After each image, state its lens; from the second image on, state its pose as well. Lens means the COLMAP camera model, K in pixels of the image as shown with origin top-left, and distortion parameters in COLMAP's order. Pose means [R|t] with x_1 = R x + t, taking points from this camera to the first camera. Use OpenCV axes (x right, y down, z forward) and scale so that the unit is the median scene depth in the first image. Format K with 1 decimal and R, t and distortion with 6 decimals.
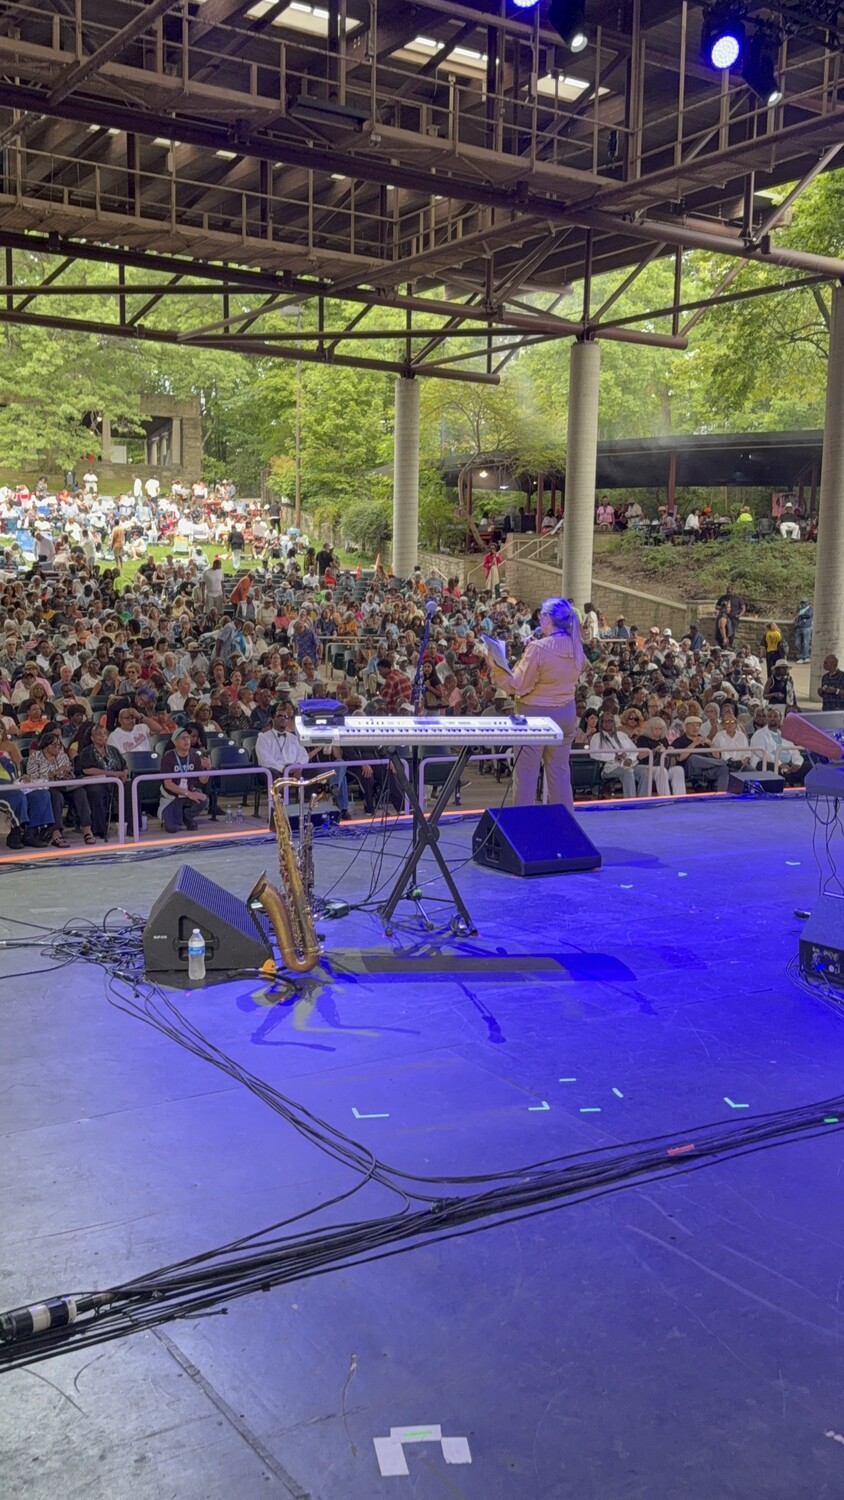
lens RADIAL K [[1449.2, 0, 427.5], [0, 1449.2, 757.9], [0, 0, 1]] dist [0.122242, 0.000000]
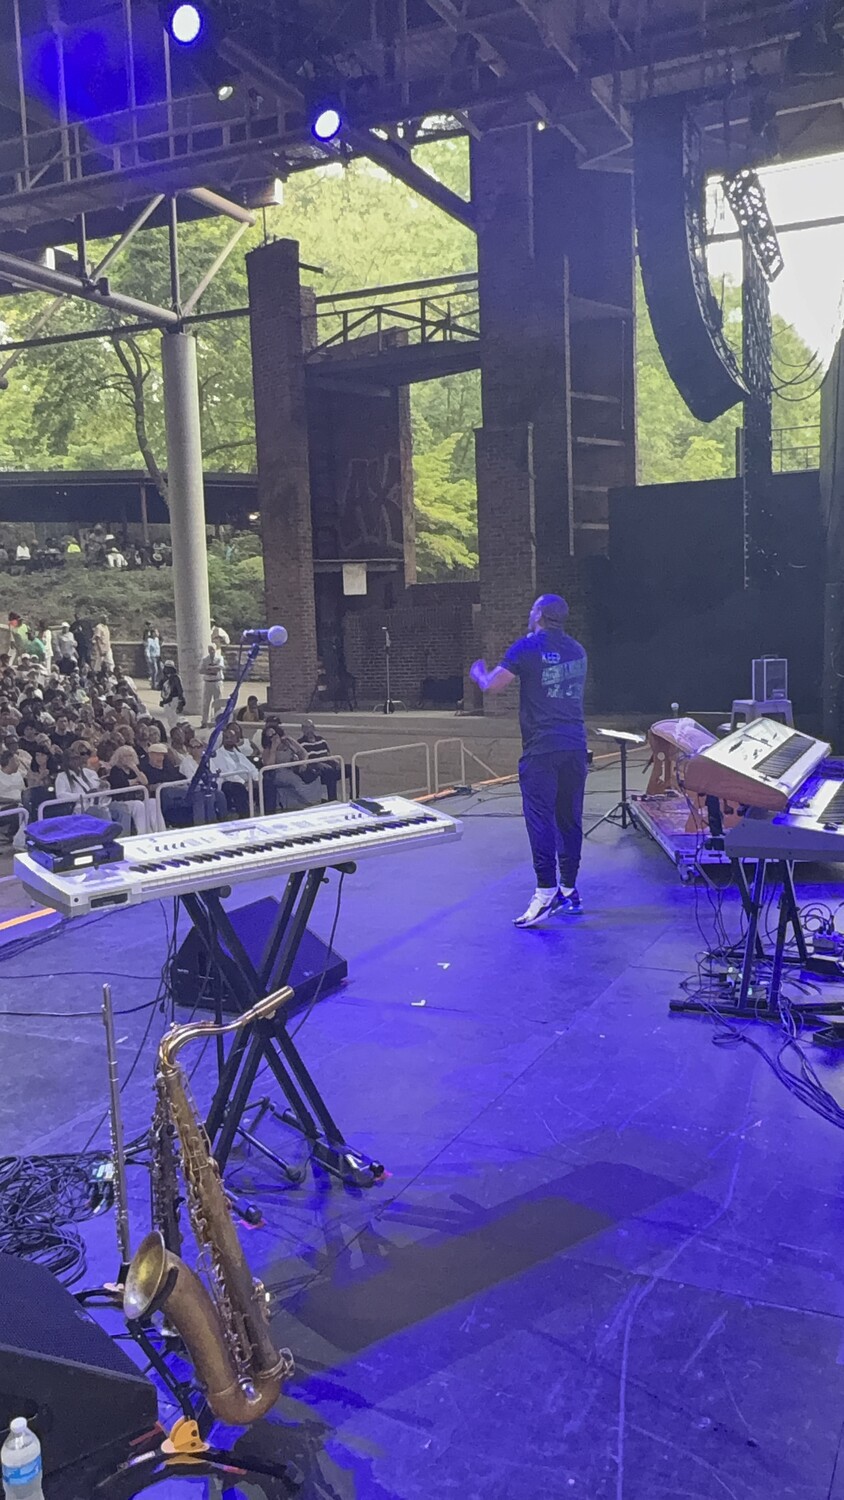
lens RADIAL K [[1208.7, 0, 423.2], [0, 1208.7, 756.9], [0, 0, 1]] dist [-0.008766, 0.015813]
pose [[0.850233, -0.105861, 0.515653, -0.042586], [0.104957, 0.993993, 0.031003, -0.014106], [-0.515837, 0.027762, 0.856237, 0.123306]]
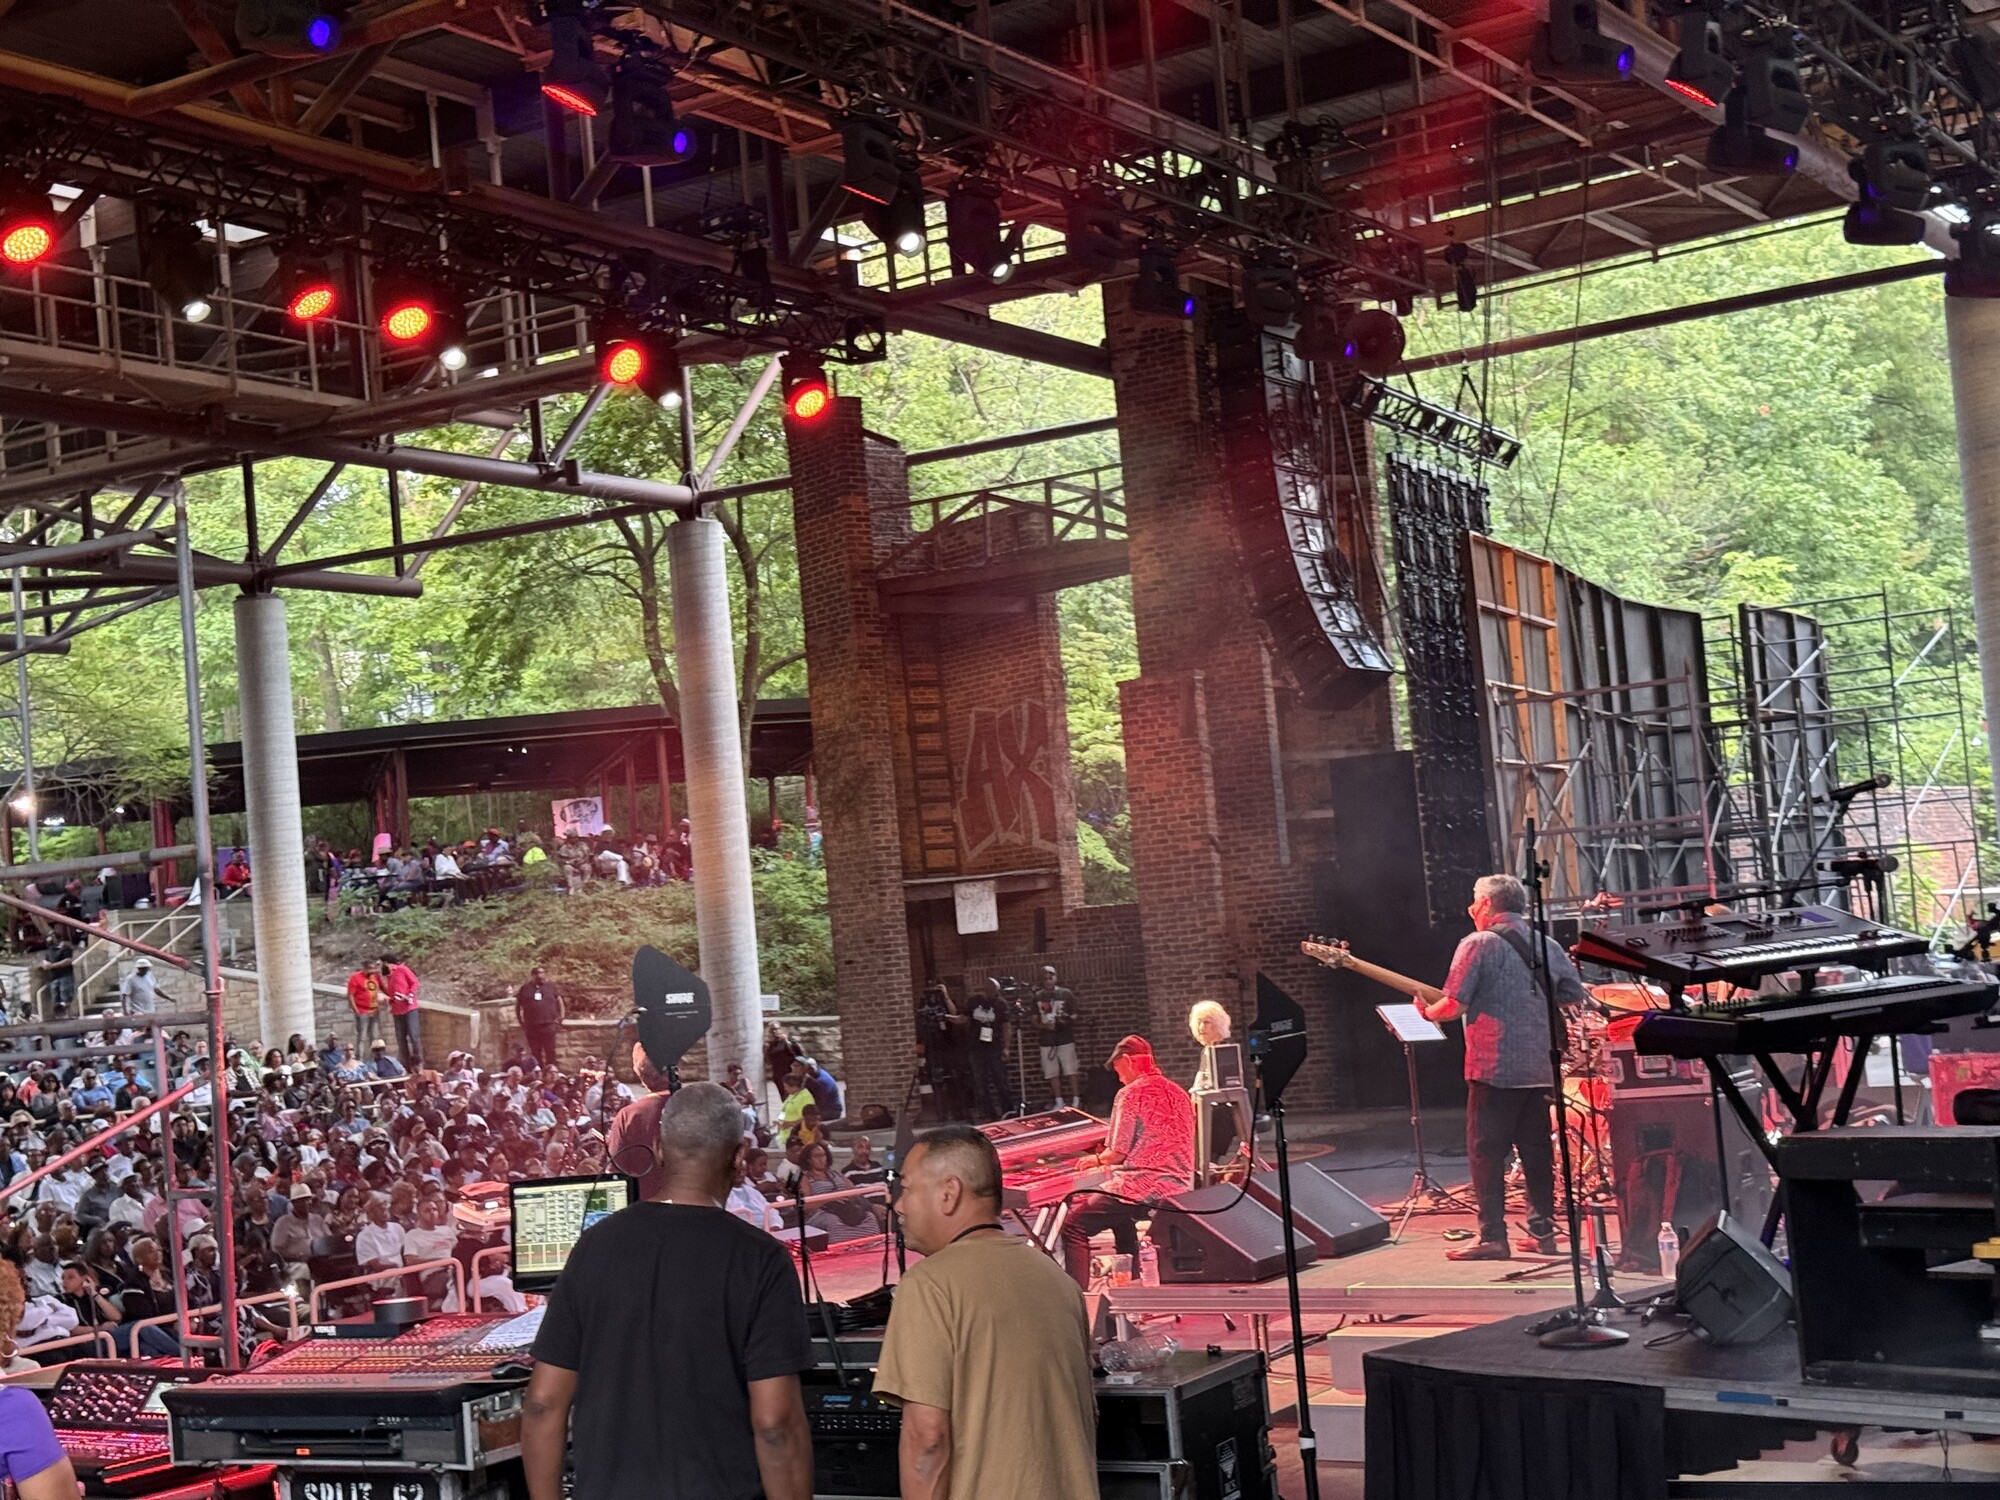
lens RADIAL K [[3040.4, 0, 997.5], [0, 3040.4, 760.1], [0, 0, 1]] dist [0.103673, 0.000000]
pose [[0.911376, -0.073144, 0.405022, -0.126504], [0.142996, 0.979050, -0.144958, 0.006426], [-0.385934, 0.190028, 0.902743, -0.228320]]
